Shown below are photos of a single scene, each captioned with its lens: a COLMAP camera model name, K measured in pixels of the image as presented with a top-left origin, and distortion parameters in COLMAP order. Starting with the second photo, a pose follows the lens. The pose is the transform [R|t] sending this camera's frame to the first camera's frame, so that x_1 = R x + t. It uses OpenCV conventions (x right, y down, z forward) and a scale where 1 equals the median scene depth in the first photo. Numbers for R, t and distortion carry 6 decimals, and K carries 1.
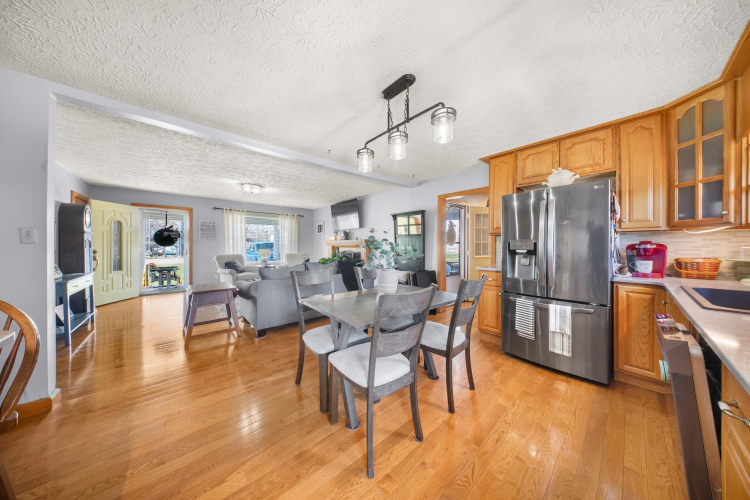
lens RADIAL K [[227.2, 0, 375.1], [0, 227.2, 245.4], [0, 0, 1]] dist [0.000024, 0.000035]
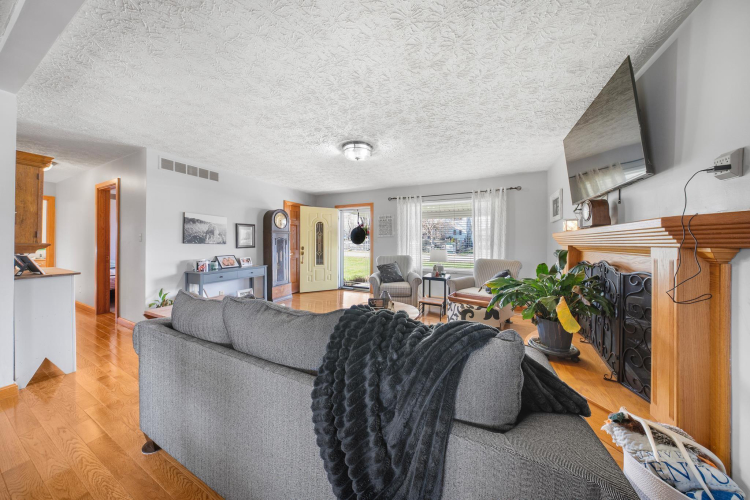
lens RADIAL K [[227.2, 0, 375.1], [0, 227.2, 245.4], [0, 0, 1]] dist [0.000024, 0.000035]
pose [[0.388895, 0.009507, -0.921233, 0.044275], [-0.006120, 0.999951, 0.007735, 0.000573], [0.921262, 0.002630, 0.388934, 0.675055]]
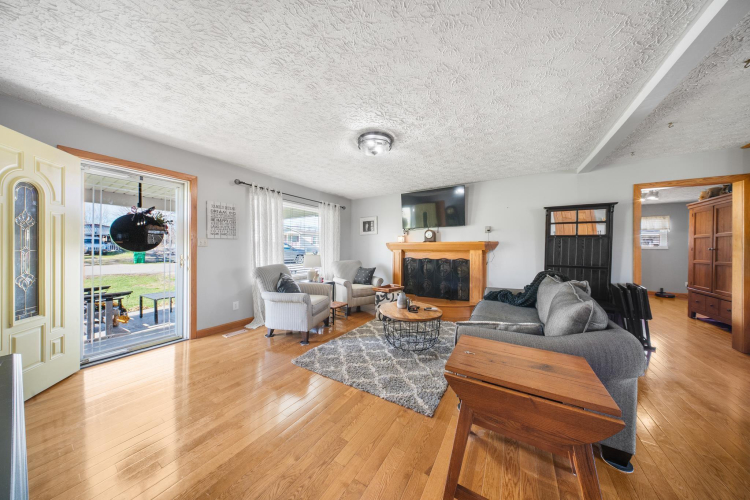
lens RADIAL K [[228.5, 0, 375.0], [0, 228.5, 250.0], [0, 0, 1]] dist [0.000240, 0.000021]
pose [[0.955571, 0.000254, 0.294759, -0.591113], [-0.001806, 0.999986, 0.004993, -0.001788], [-0.294754, -0.005304, 0.955558, 0.400561]]
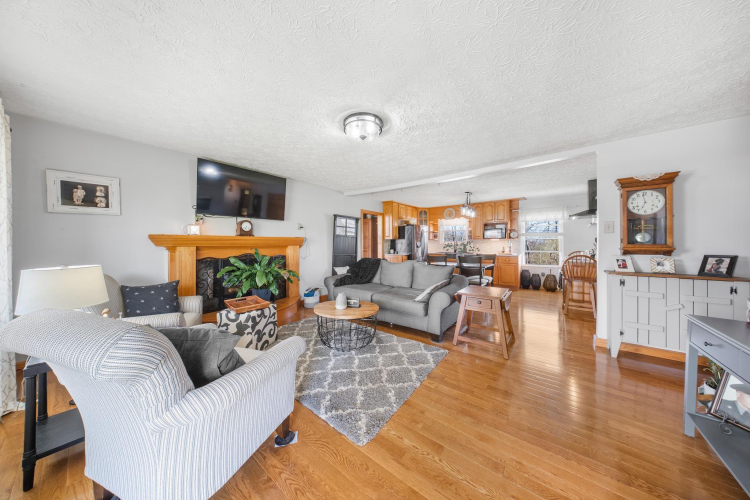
lens RADIAL K [[227.2, 0, 375.1], [0, 227.2, 245.4], [0, 0, 1]] dist [0.000024, 0.000035]
pose [[-0.187520, -0.008381, 0.982225, -0.857621], [0.005906, 0.999936, 0.009660, -0.004571], [-0.982243, 0.007612, -0.187459, 0.896214]]
